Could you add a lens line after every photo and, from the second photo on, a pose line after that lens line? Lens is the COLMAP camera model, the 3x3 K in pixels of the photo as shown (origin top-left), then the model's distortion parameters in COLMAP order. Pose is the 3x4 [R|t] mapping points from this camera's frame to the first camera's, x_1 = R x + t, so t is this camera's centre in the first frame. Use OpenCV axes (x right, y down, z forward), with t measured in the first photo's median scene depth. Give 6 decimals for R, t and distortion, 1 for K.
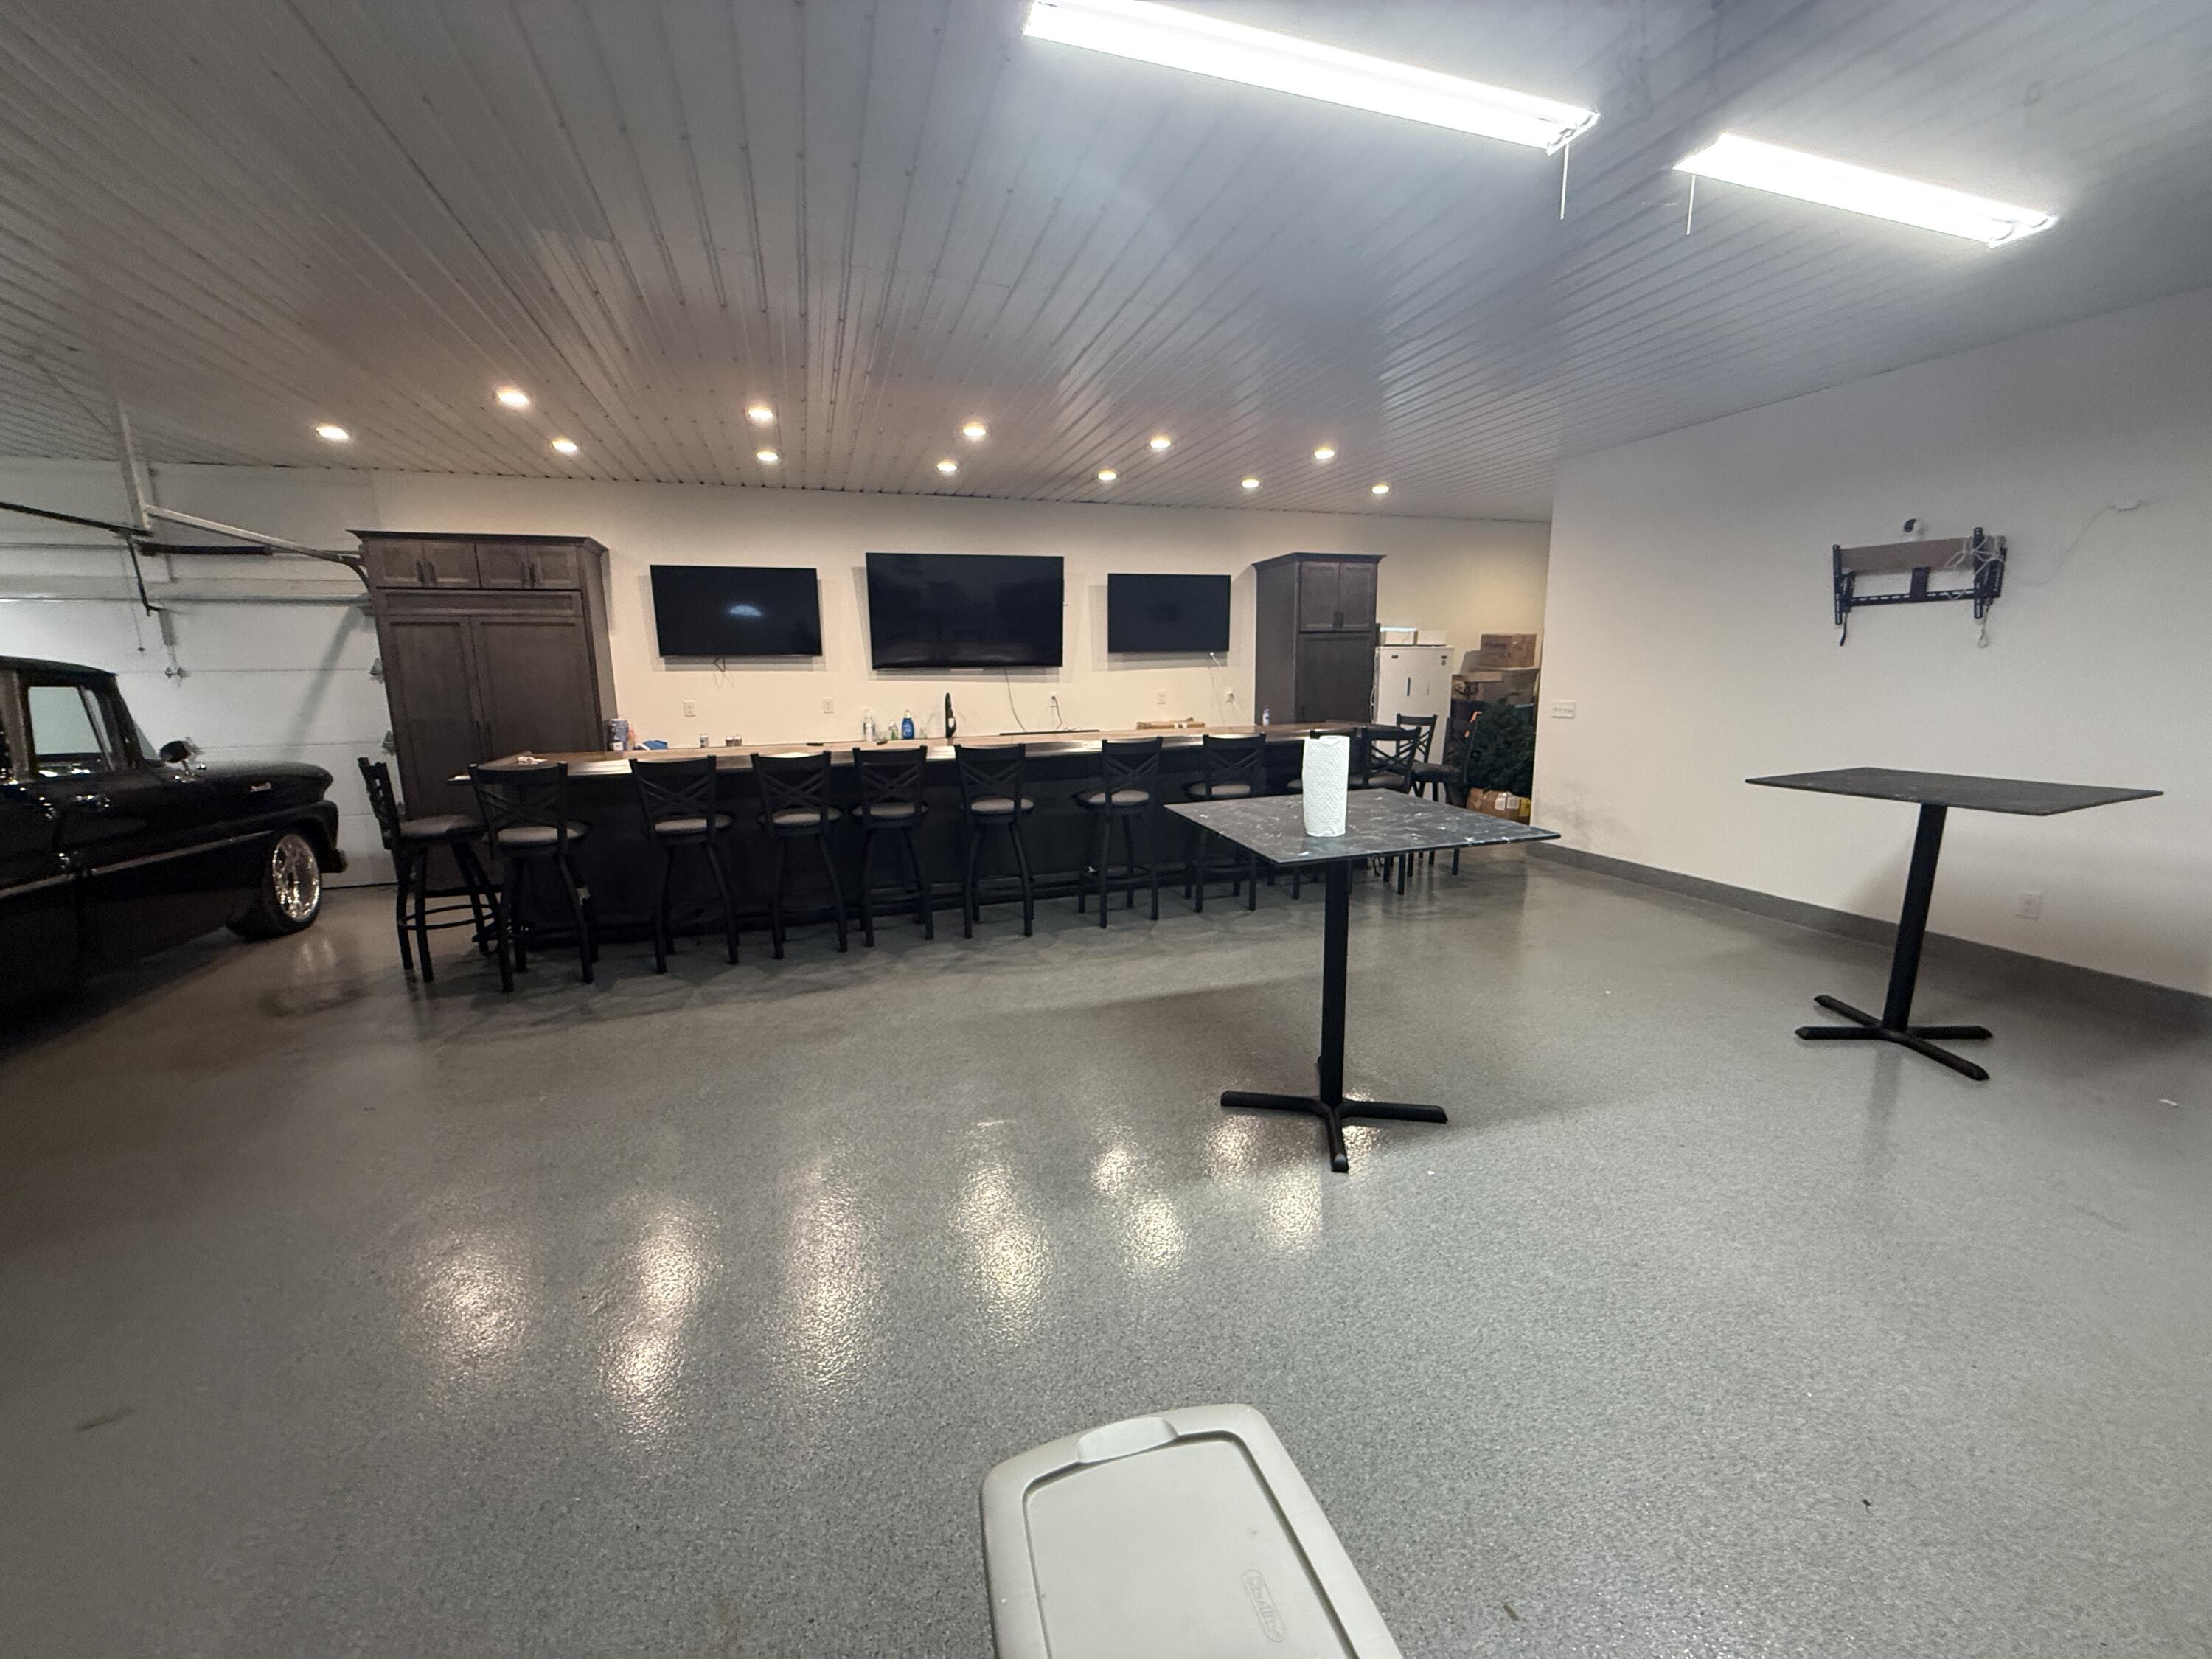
lens RADIAL K [[892.3, 0, 1107.7], [0, 892.3, 836.3], [0, 0, 1]] dist [0.000927, 0.001350]
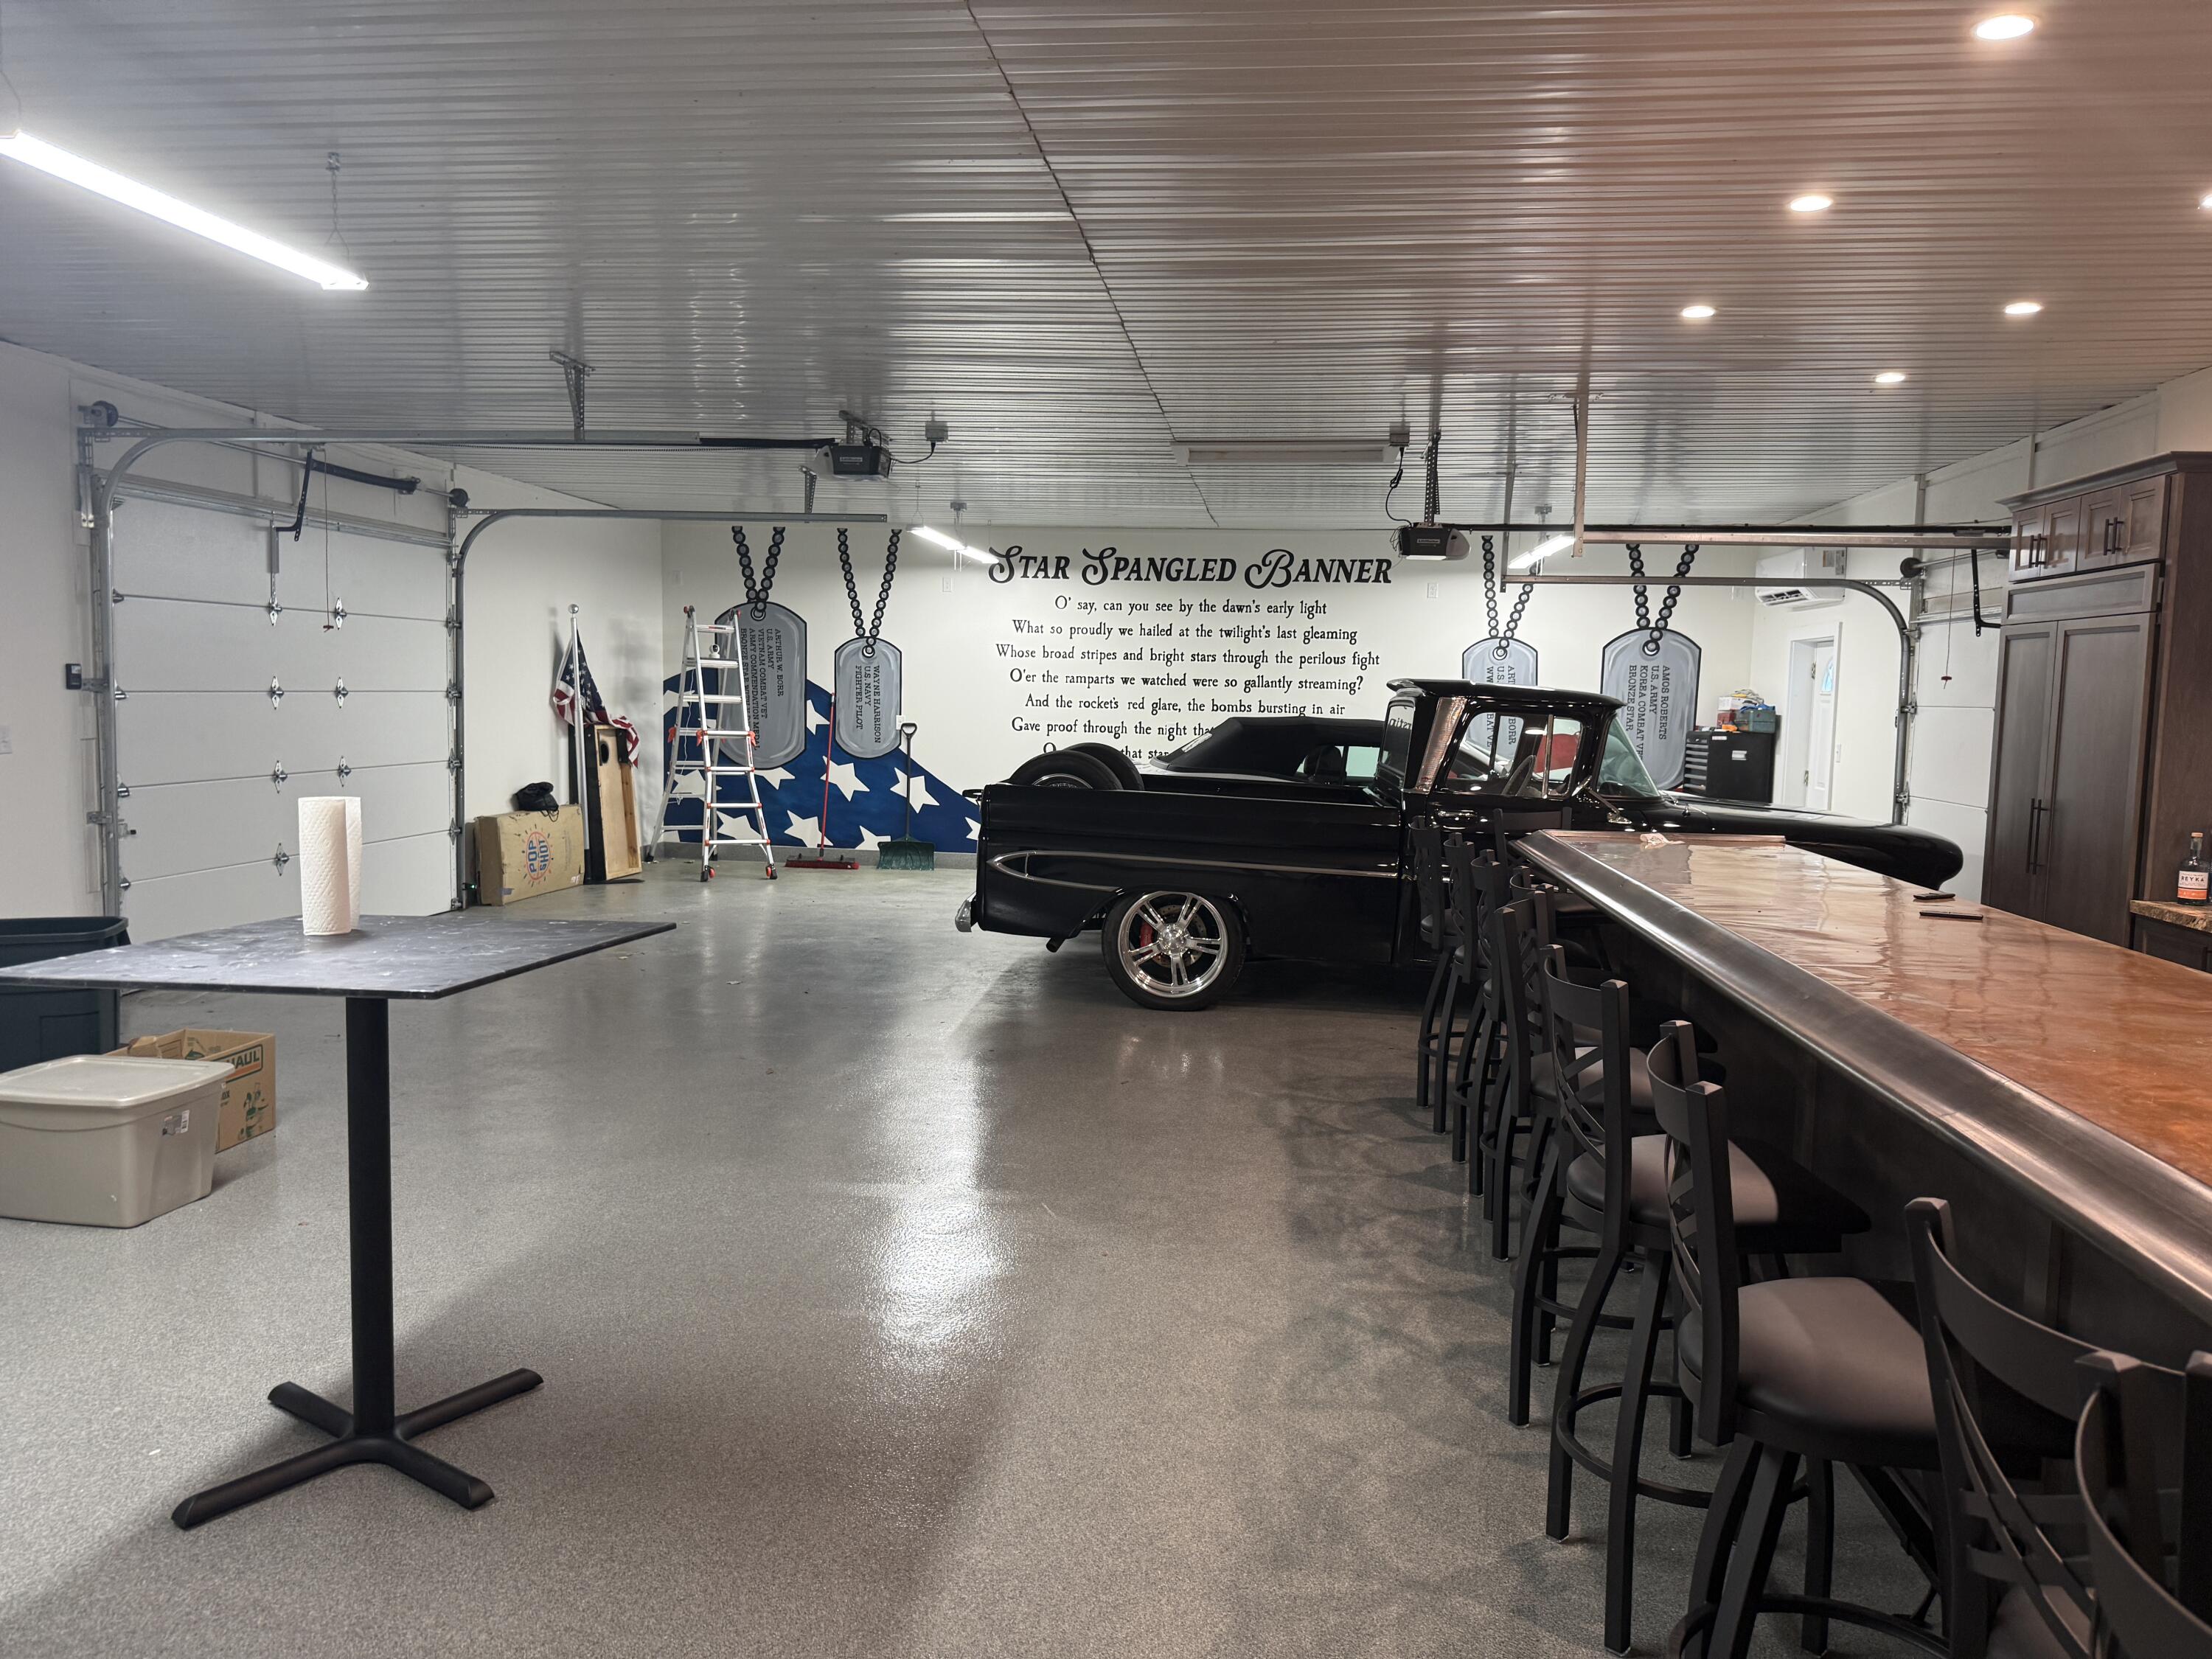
lens RADIAL K [[1574.2, 0, 1137.8], [0, 1574.2, 837.2], [0, 0, 1]] dist [0.024224, -0.085357]
pose [[-0.424401, 0.087009, -0.901284, 0.575630], [-0.186539, 0.965620, 0.181058, -0.222640], [0.886051, 0.244966, -0.393580, 1.100825]]
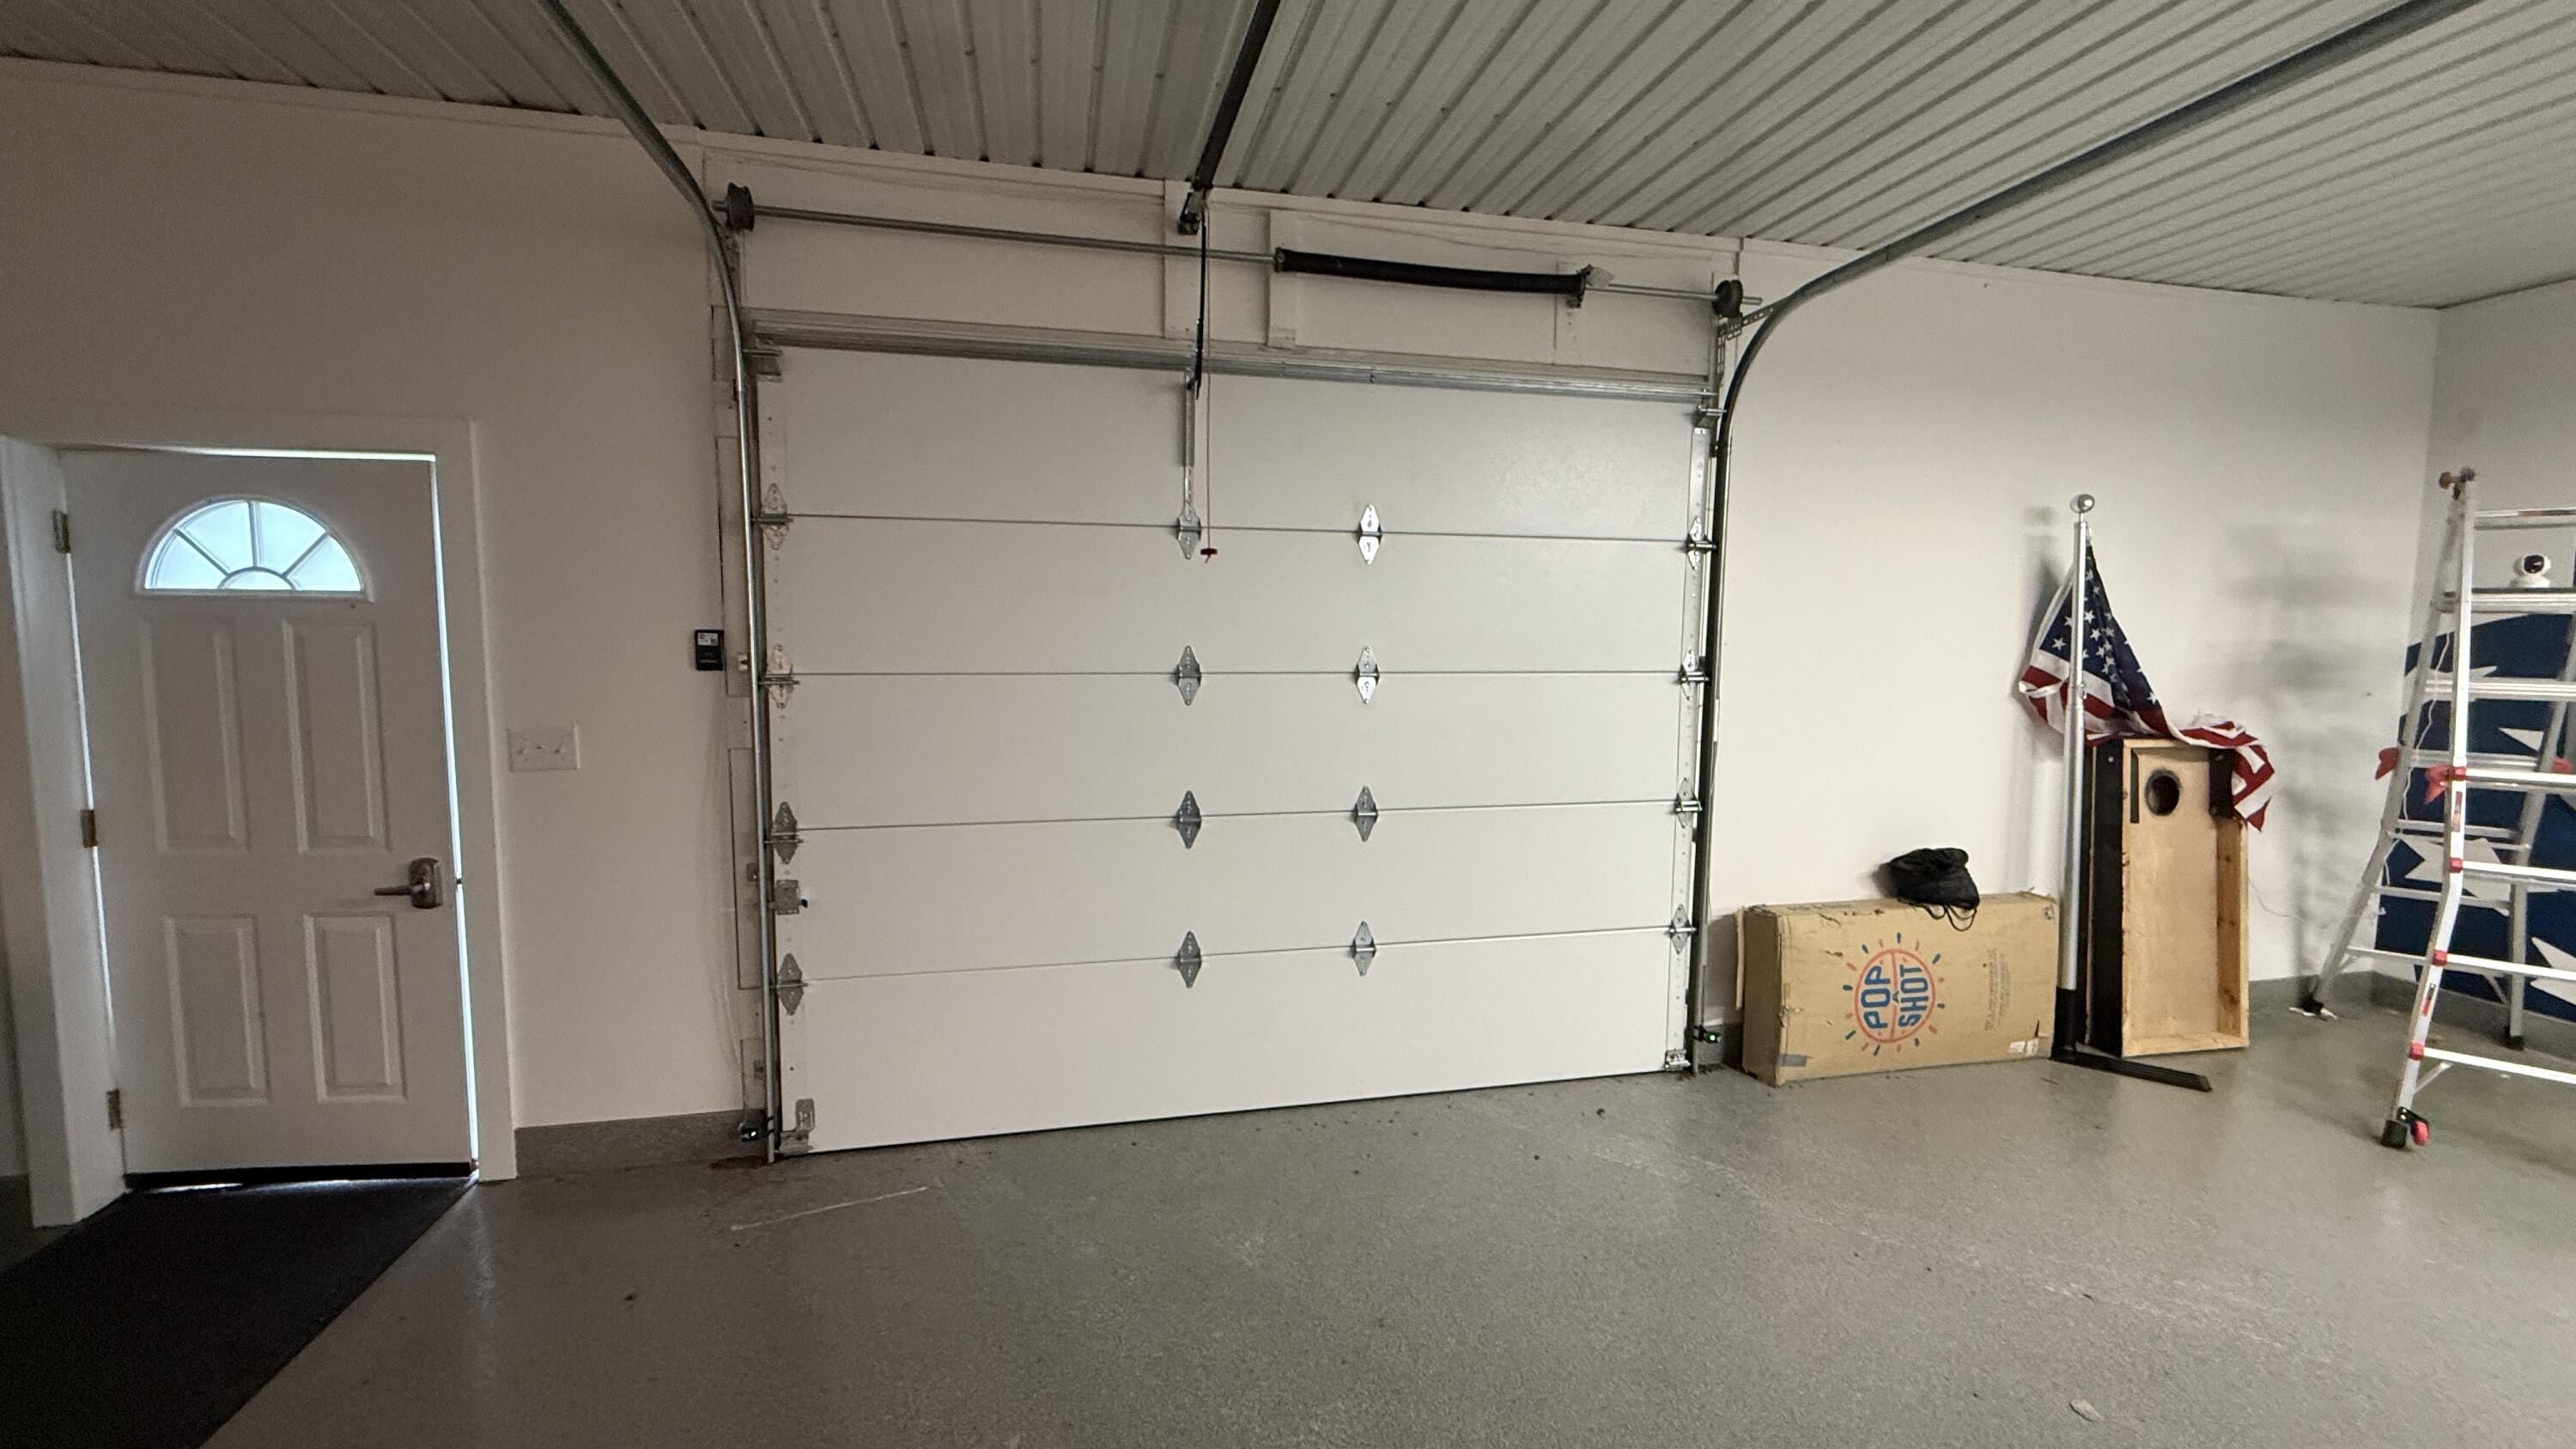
lens RADIAL K [[1036.2, 0, 1309.4], [0, 1036.2, 737.2], [0, 0, 1]] dist [-0.003353, 0.000493]
pose [[-0.994770, -0.000125, 0.102140, -0.721036], [0.028011, 0.961327, 0.273982, -0.028936], [-0.098225, 0.275410, -0.956296, 0.180915]]
